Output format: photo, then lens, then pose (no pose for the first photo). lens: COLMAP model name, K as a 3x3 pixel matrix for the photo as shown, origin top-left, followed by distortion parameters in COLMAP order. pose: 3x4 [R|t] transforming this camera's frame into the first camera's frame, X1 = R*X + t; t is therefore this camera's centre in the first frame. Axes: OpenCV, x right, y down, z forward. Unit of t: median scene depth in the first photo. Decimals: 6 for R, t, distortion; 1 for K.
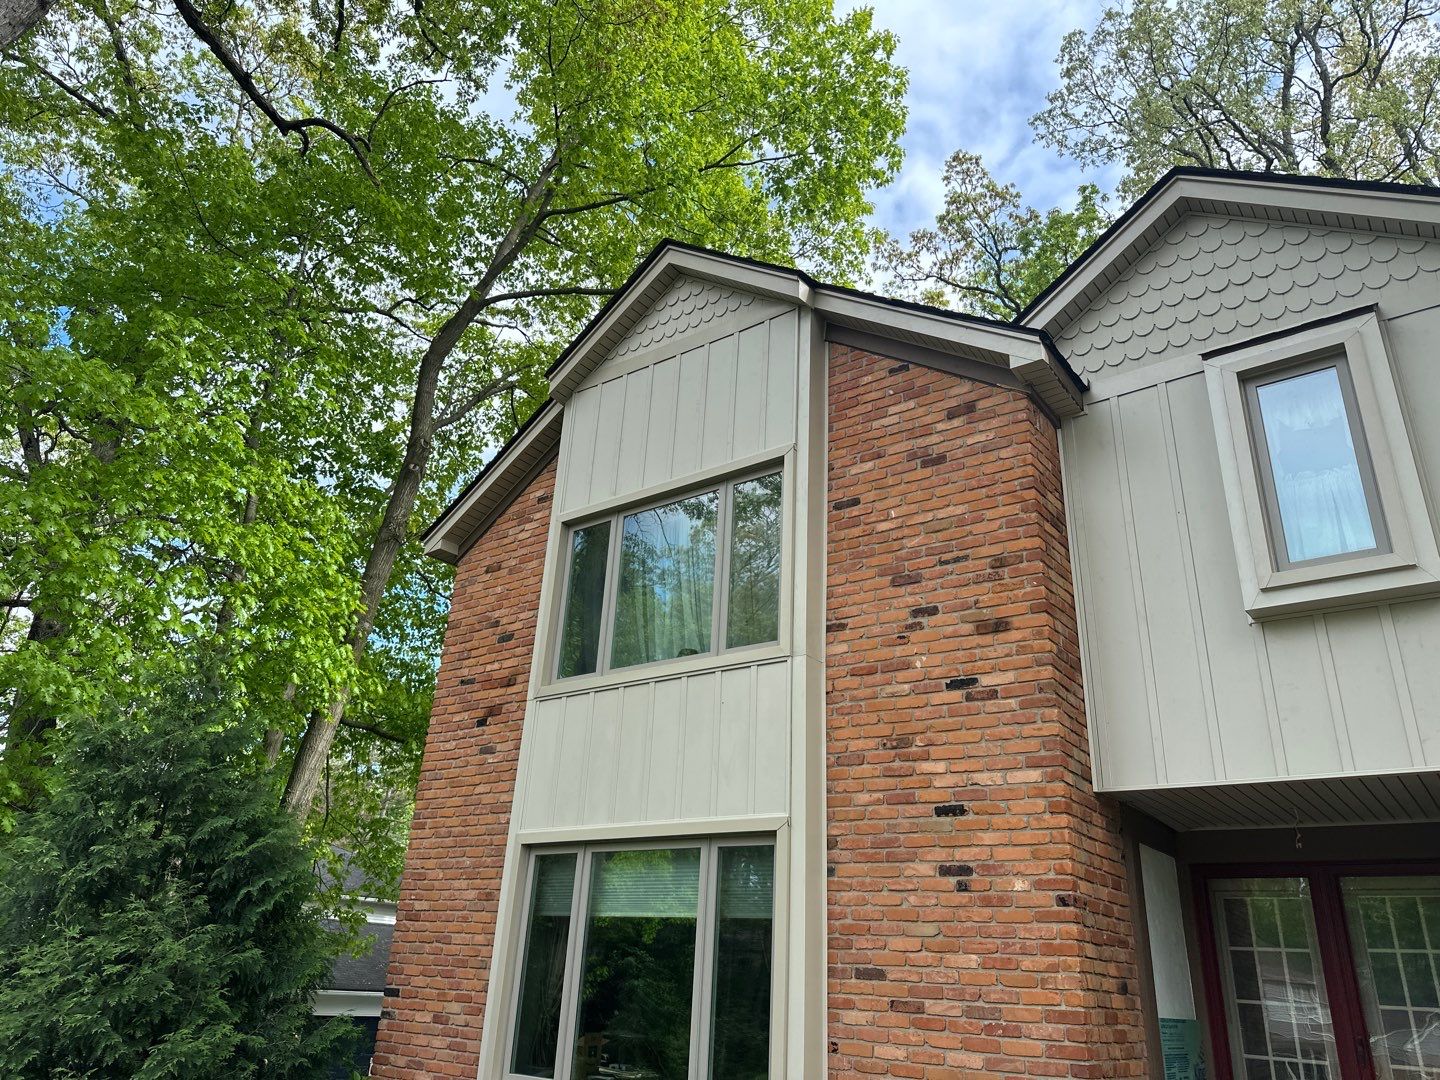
lens RADIAL K [[1002.9, 0, 706.7], [0, 1002.9, 535.0], [0, 0, 1]] dist [0.065963, -0.062319]
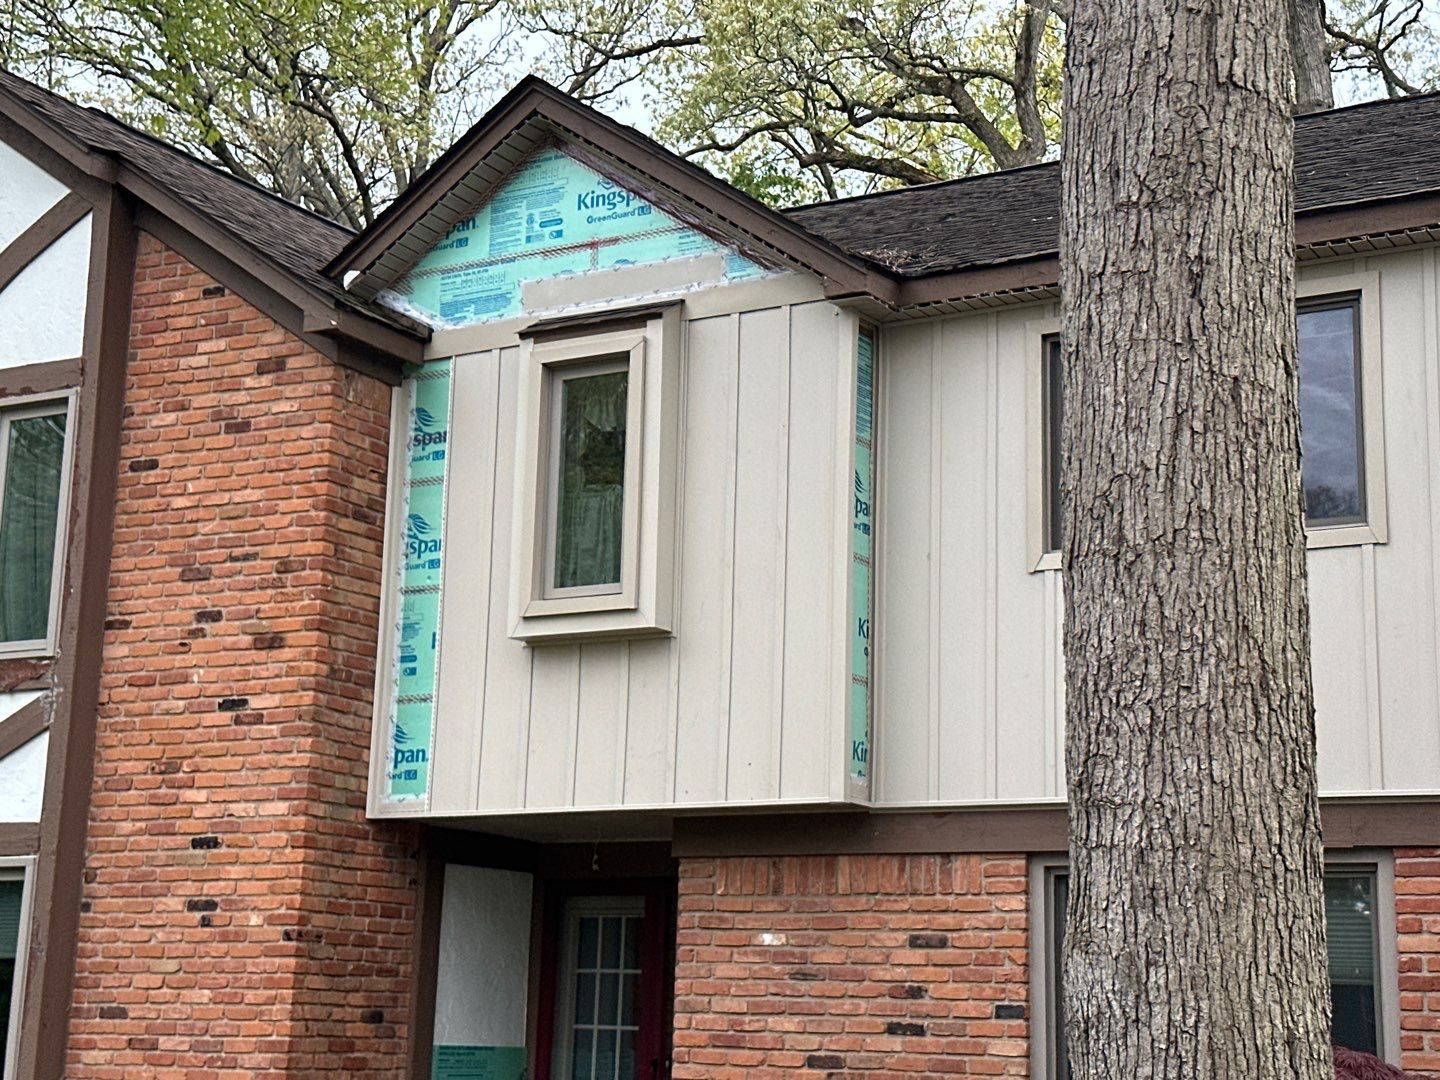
lens RADIAL K [[2306.8, 0, 752.2], [0, 2306.8, 547.7], [0, 0, 1]] dist [0.147313, 0.000000]
pose [[0.990433, 0.002767, 0.137967, 0.401467], [-0.031857, 0.977377, 0.209092, -0.408901], [-0.134267, -0.211487, 0.968115, -0.967105]]
